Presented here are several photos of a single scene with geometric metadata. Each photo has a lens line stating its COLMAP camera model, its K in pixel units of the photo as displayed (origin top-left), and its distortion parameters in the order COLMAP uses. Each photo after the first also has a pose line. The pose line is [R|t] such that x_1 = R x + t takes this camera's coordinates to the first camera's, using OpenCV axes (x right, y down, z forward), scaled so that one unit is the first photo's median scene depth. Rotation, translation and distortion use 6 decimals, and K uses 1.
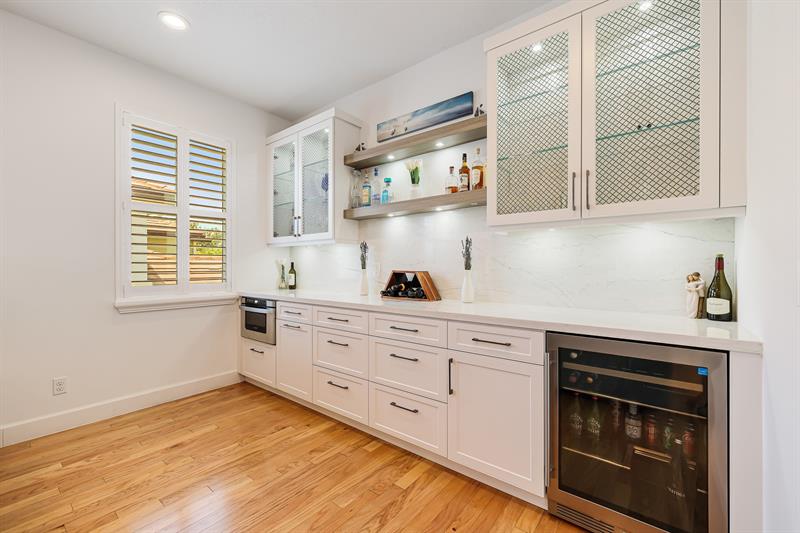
lens RADIAL K [[342.9, 0, 393.3], [0, 342.9, 268.1], [0, 0, 1]] dist [-0.001799, 0.000338]
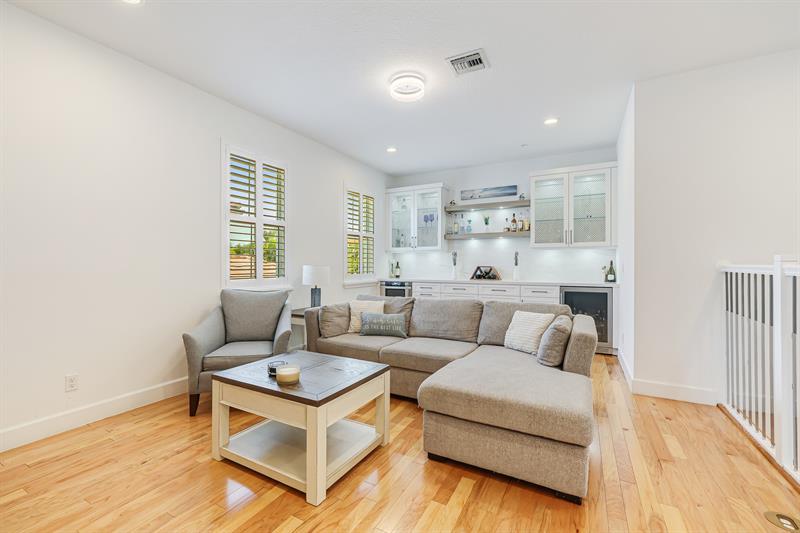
lens RADIAL K [[342.9, 0, 402.8], [0, 342.9, 264.8], [0, 0, 1]] dist [-0.001799, 0.000338]
pose [[0.981471, -0.001979, 0.191603, -0.829853], [0.002098, 0.999998, -0.000420, -0.001973], [-0.191601, 0.000814, 0.981473, -0.935434]]
